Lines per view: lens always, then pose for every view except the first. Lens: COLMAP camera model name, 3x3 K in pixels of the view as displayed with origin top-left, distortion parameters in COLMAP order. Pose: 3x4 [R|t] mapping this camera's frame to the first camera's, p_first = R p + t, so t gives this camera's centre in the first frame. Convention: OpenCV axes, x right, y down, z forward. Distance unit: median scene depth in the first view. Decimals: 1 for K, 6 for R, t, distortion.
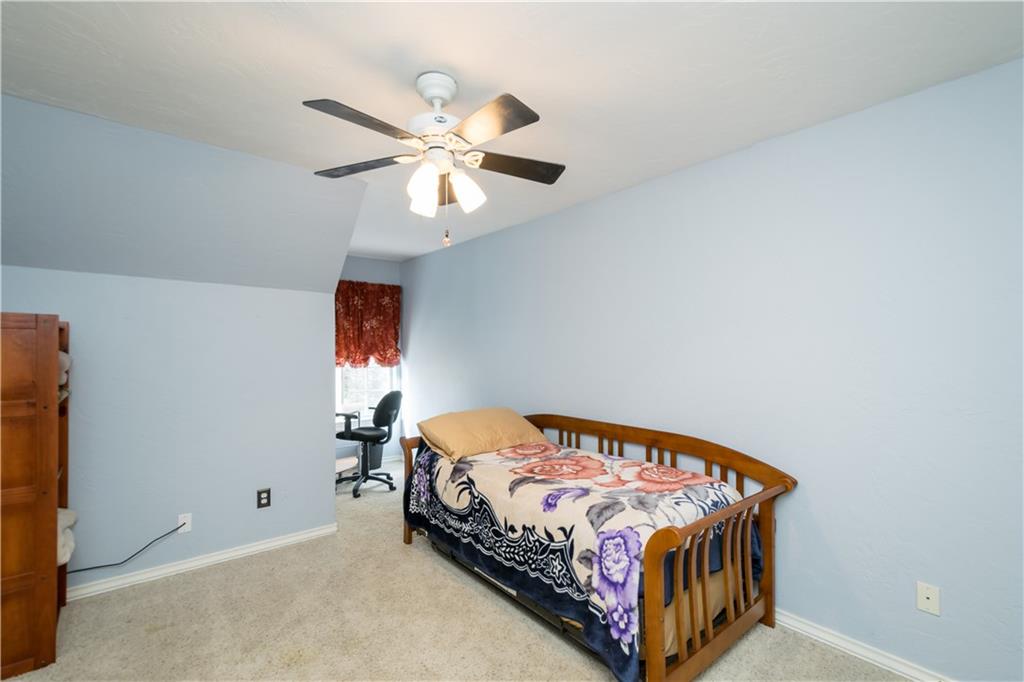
lens RADIAL K [[449.4, 0, 518.2], [0, 449.4, 351.0], [0, 0, 1]] dist [0.021082, -0.007068]
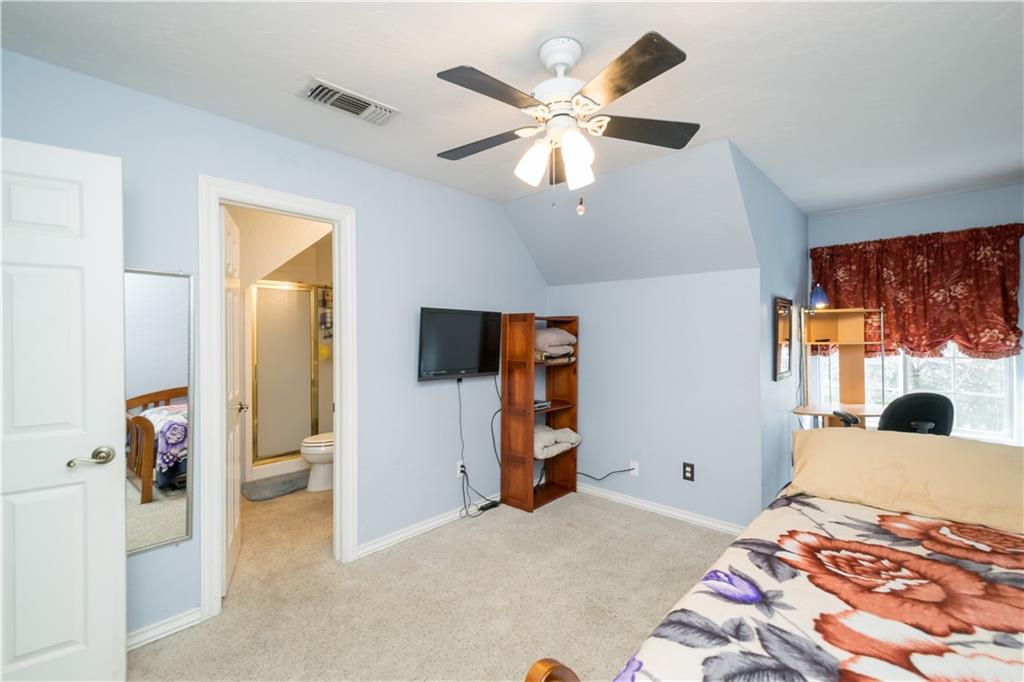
lens RADIAL K [[449.4, 0, 518.0], [0, 449.4, 332.9], [0, 0, 1]] dist [0.021082, -0.007068]
pose [[0.131218, -0.008369, -0.991318, 0.482403], [0.002007, 0.999965, -0.008176, 0.007948], [0.991351, -0.000917, 0.131230, 0.510094]]
